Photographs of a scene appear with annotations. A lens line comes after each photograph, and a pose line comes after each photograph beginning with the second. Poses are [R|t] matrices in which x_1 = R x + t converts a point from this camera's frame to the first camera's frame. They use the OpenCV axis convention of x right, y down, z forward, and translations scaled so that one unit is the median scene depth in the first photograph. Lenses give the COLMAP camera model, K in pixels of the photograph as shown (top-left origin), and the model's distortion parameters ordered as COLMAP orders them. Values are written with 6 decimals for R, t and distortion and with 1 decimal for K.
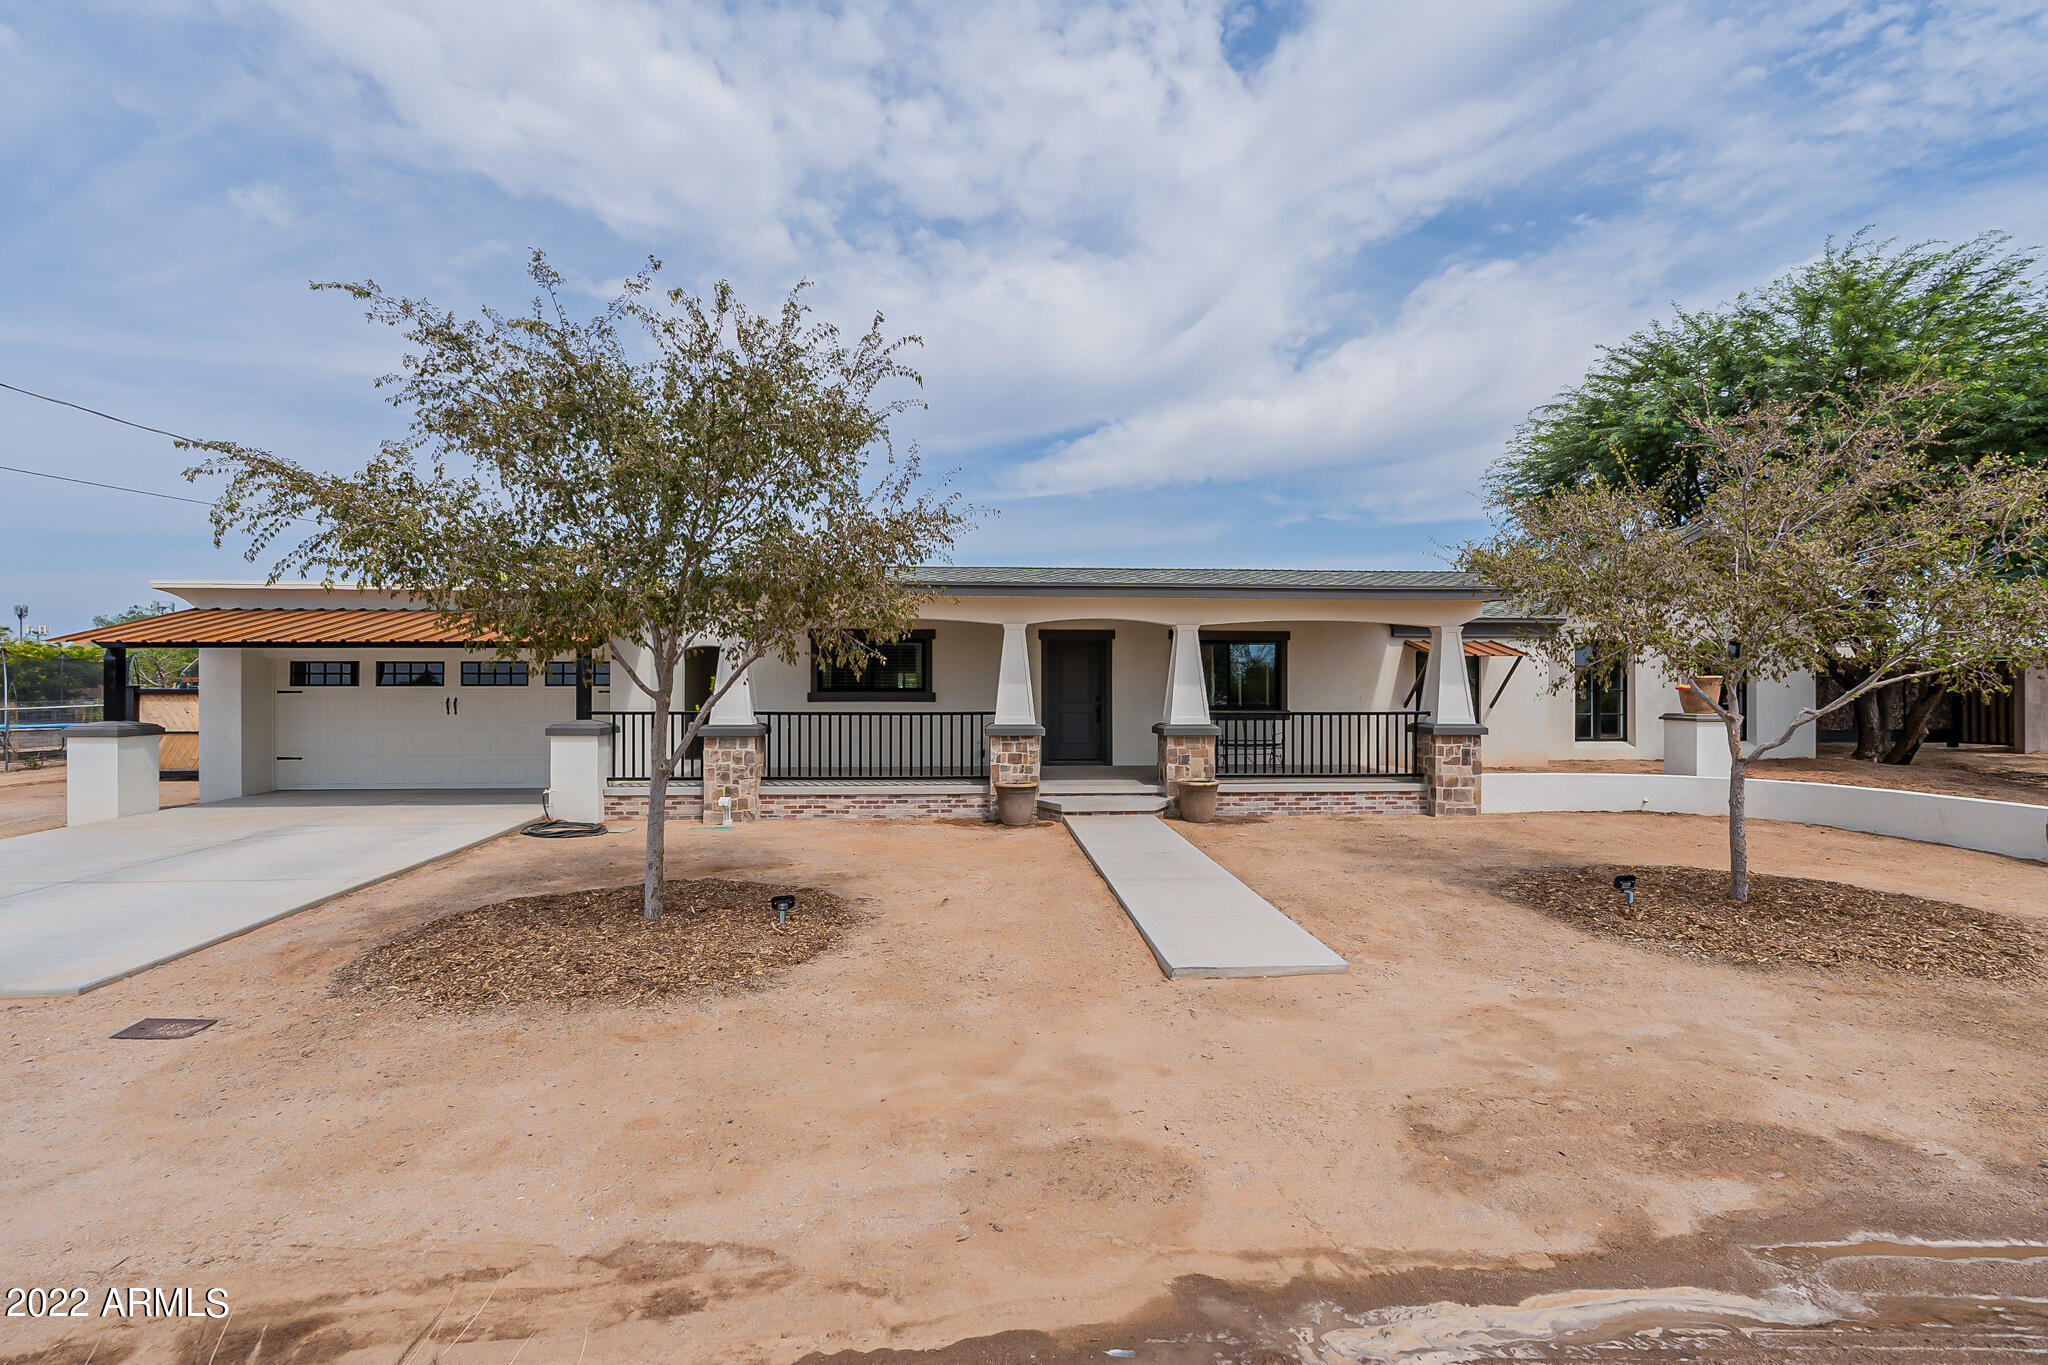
lens RADIAL K [[889.7, 0, 1025.7], [0, 889.7, 693.0], [0, 0, 1]] dist [-0.004194, -0.000928]
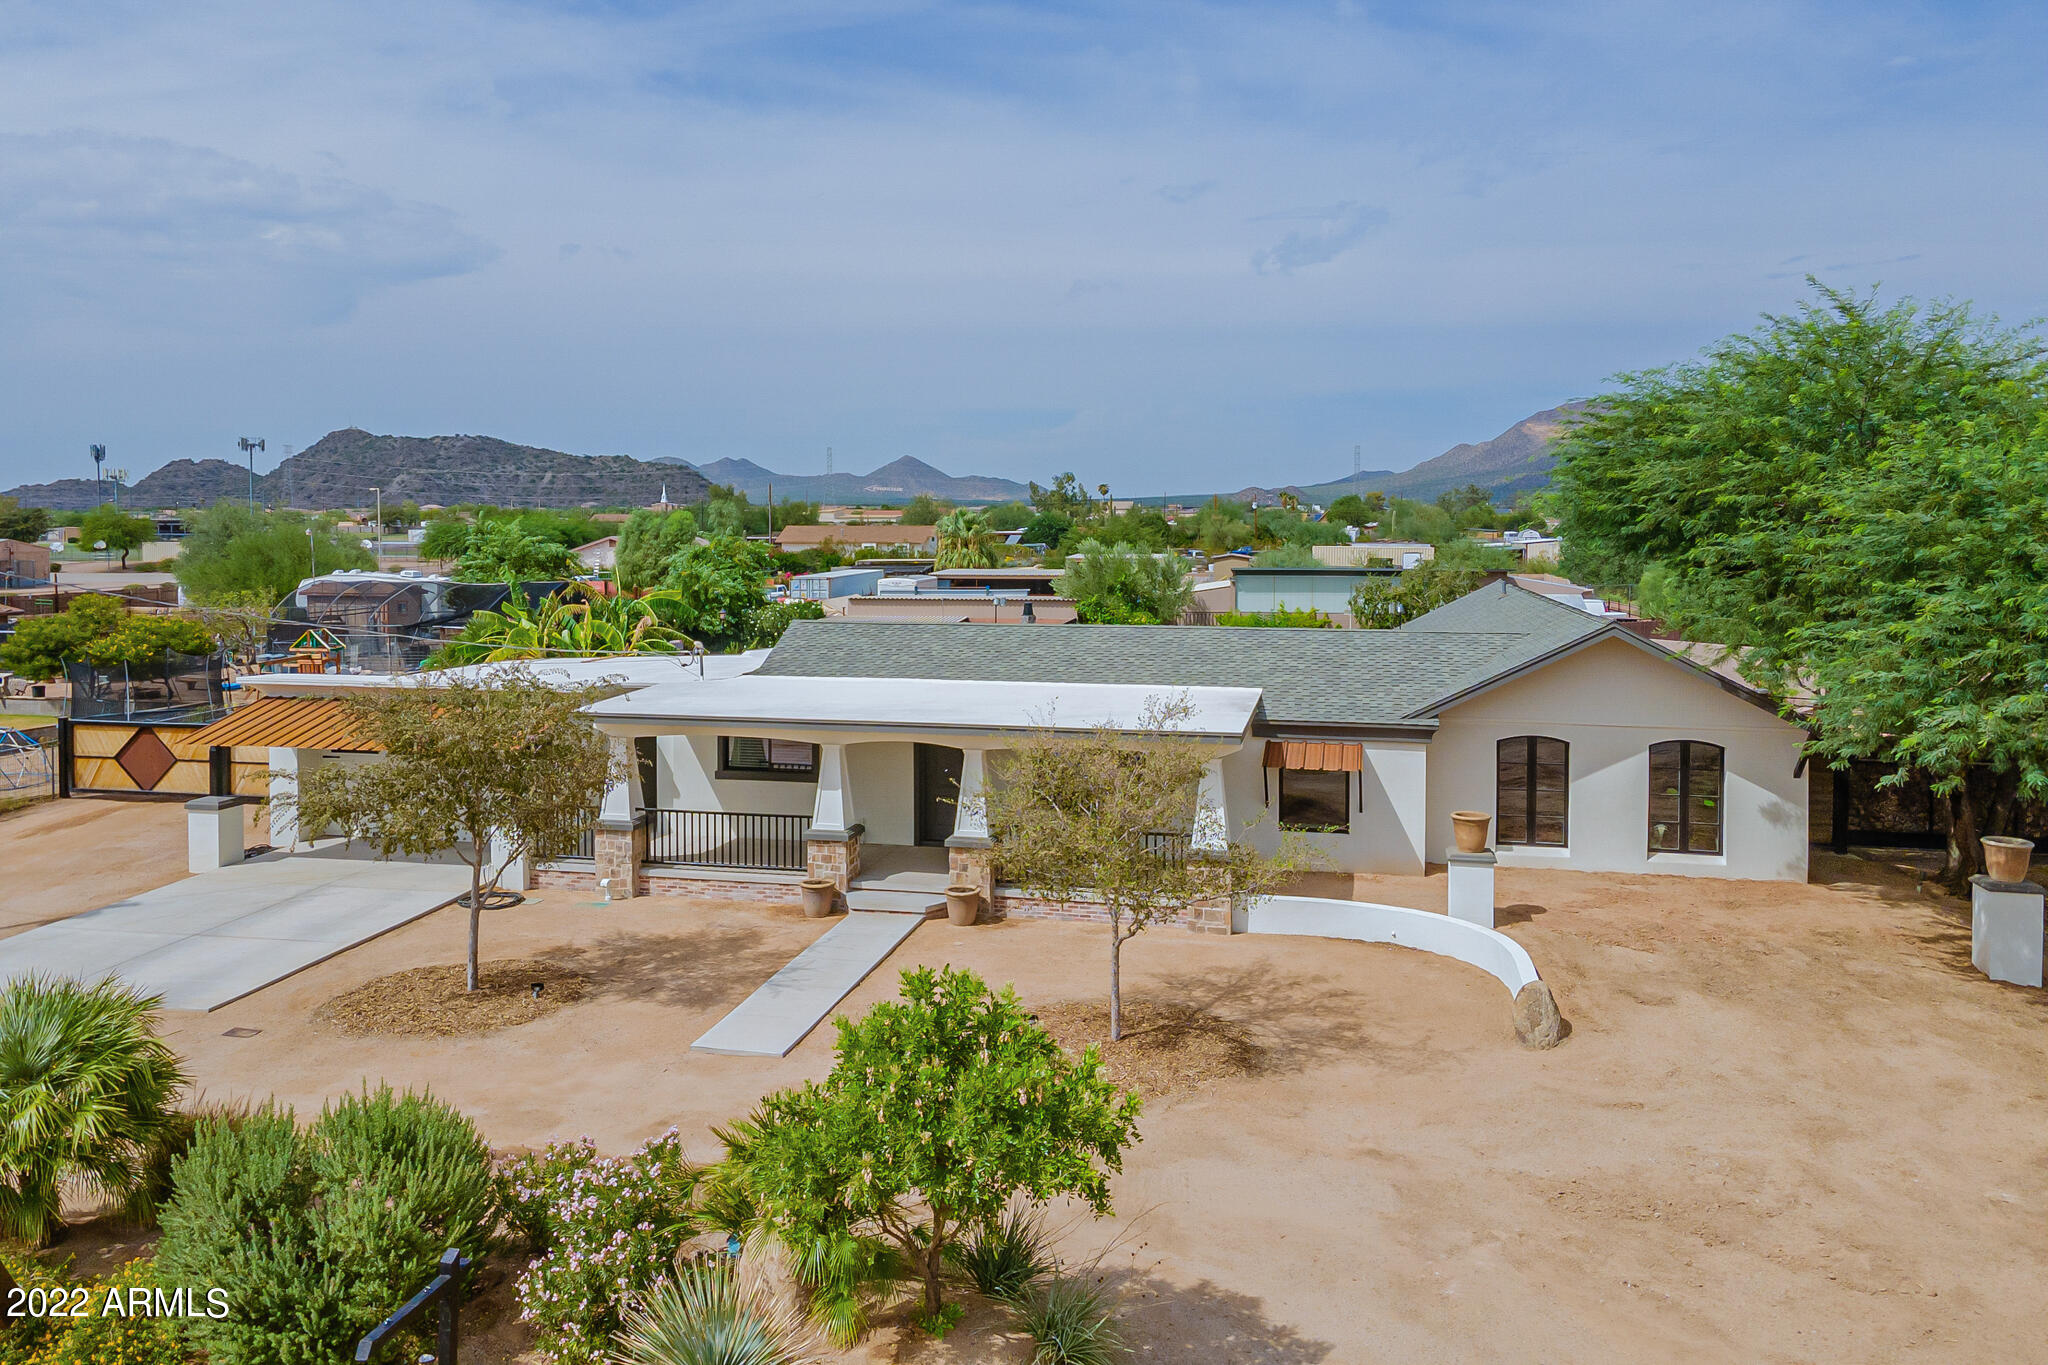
lens RADIAL K [[1496.0, 0, 1032.7], [0, 1496.0, 604.1], [0, 0, 1]] dist [0.035302, 0.026974]
pose [[0.956152, 0.015697, -0.292450, 0.812672], [-0.002903, 0.999022, 0.044130, -0.348427], [0.292857, -0.041346, 0.955262, -0.810060]]
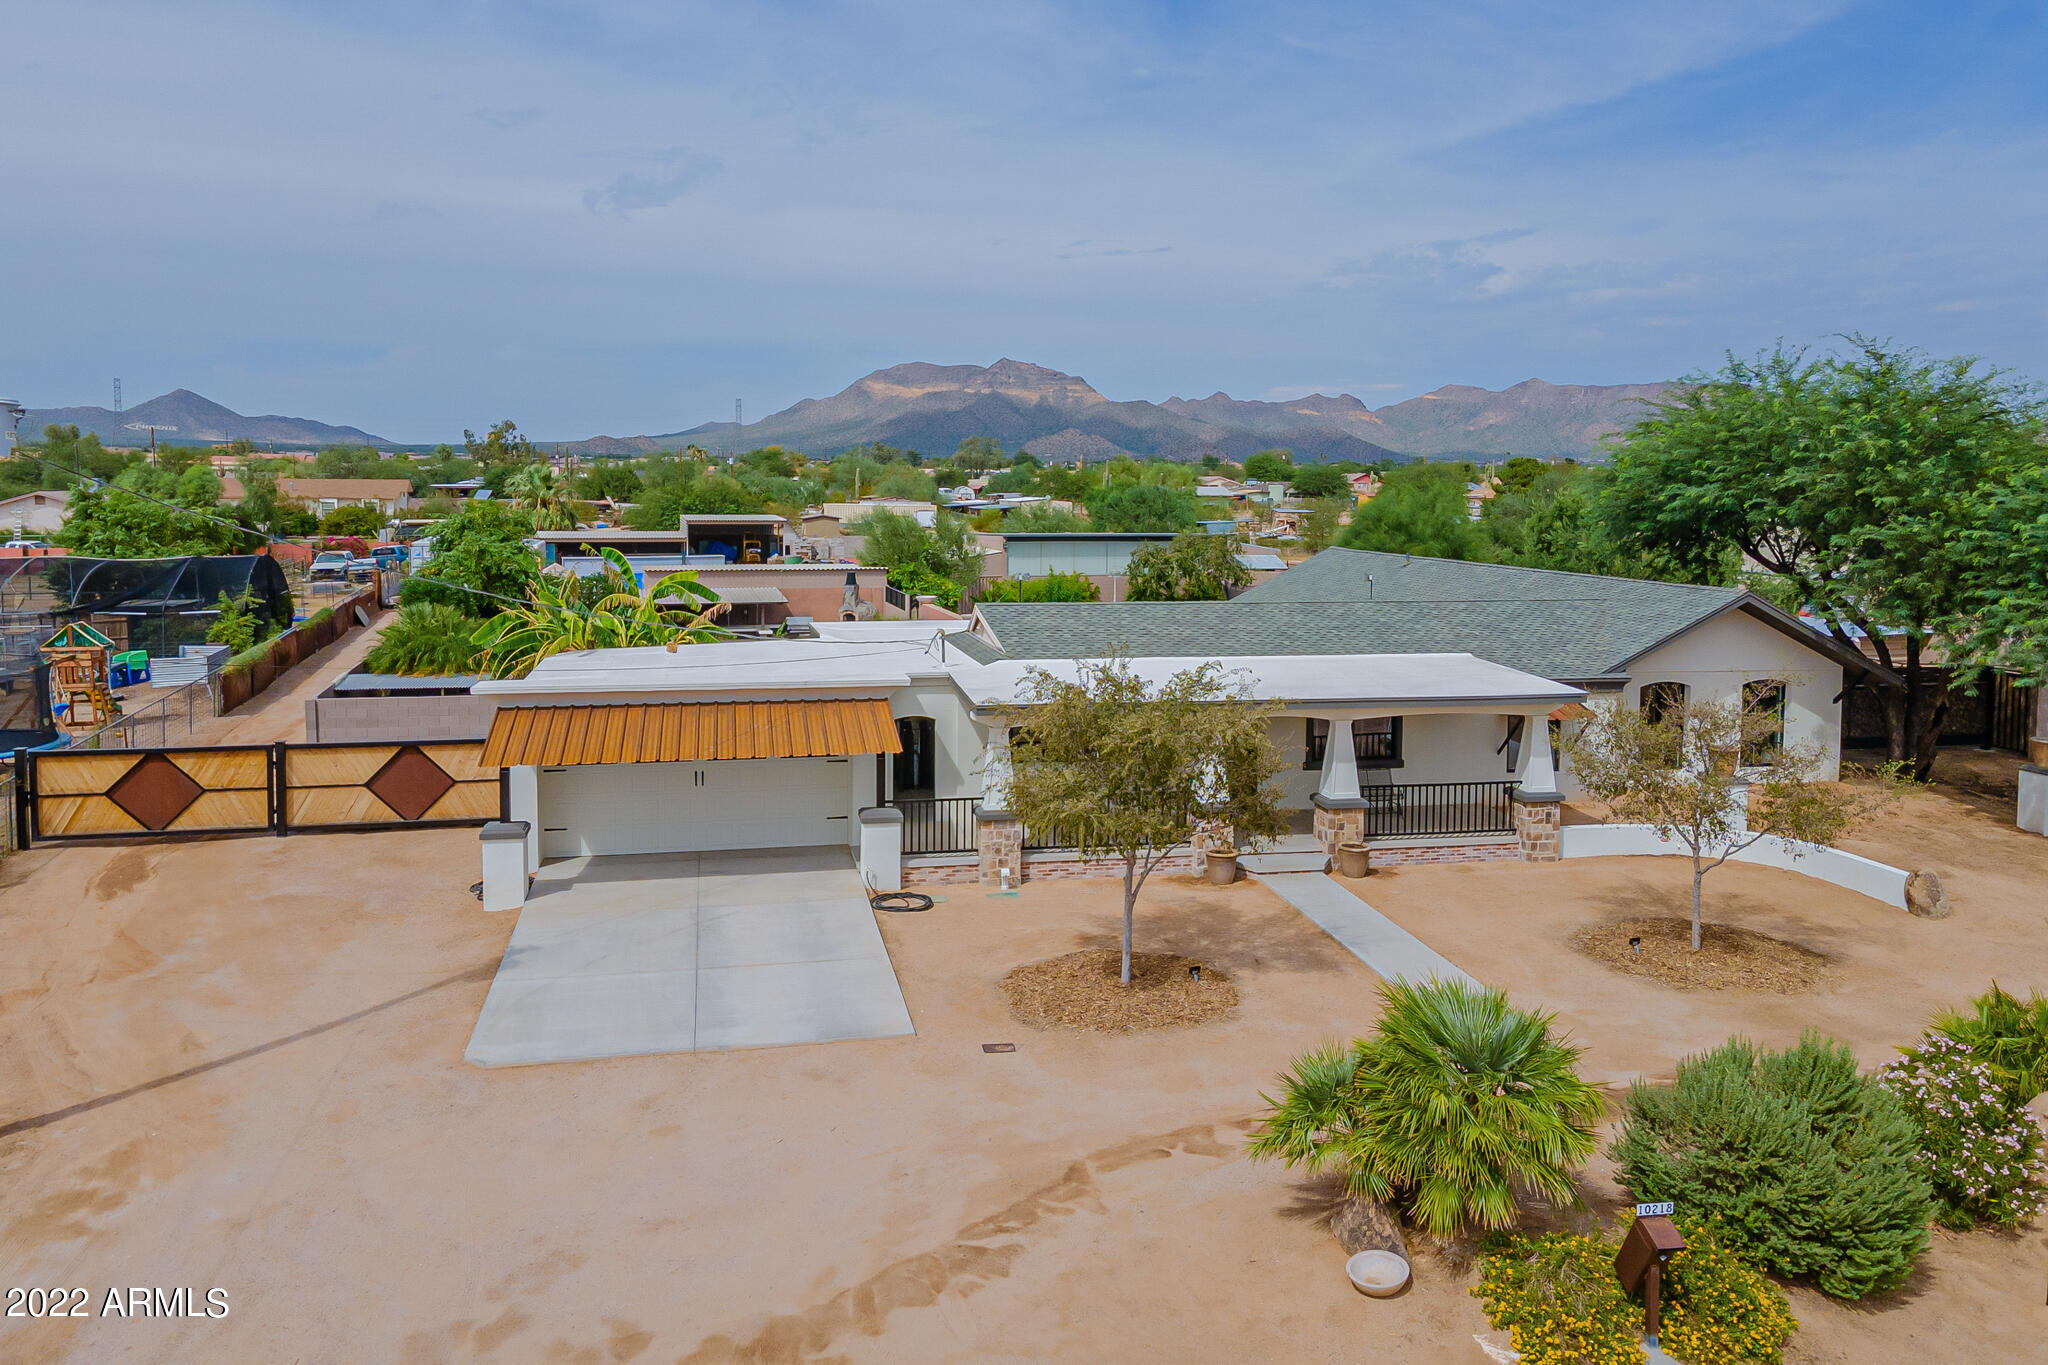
lens RADIAL K [[1490.3, 0, 1029.7], [0, 1490.3, 600.3], [0, 0, 1]] dist [0.030405, 0.037879]
pose [[0.990902, -0.002965, 0.134551, -0.549985], [-0.006924, 0.997310, 0.072969, -0.399822], [-0.134405, -0.073236, 0.988216, -1.039966]]
